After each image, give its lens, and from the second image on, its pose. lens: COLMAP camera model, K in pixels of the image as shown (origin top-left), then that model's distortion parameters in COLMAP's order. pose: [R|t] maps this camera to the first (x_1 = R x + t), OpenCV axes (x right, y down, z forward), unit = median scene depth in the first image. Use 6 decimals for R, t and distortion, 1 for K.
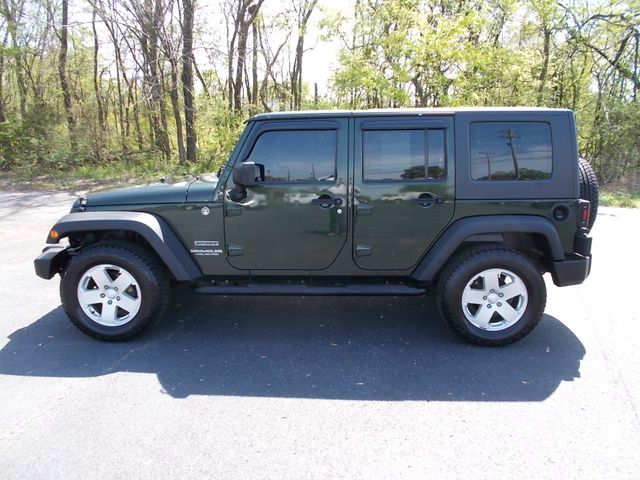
lens RADIAL K [[464.4, 0, 317.8], [0, 464.4, 228.6], [0, 0, 1]] dist [-0.004838, 0.000311]
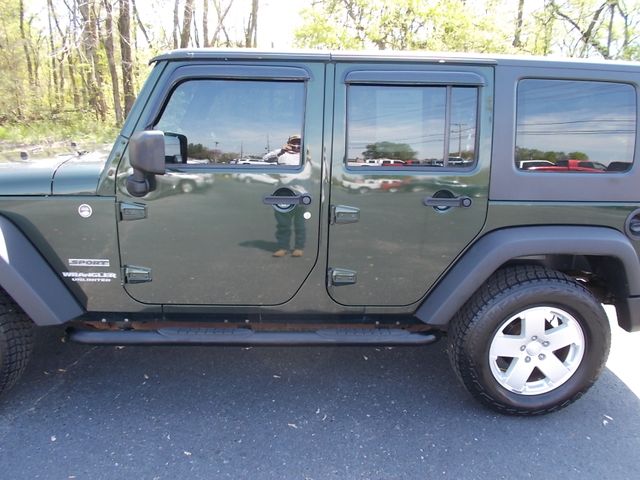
lens RADIAL K [[506.7, 0, 320.0], [0, 506.7, 240.0], [0, 0, 1]] dist [0.002868, -0.002745]
pose [[0.995505, 0.012079, 0.093941, -0.000155], [-0.018763, 0.997329, 0.070593, -0.051384], [-0.092837, -0.072038, 0.993072, 0.313562]]
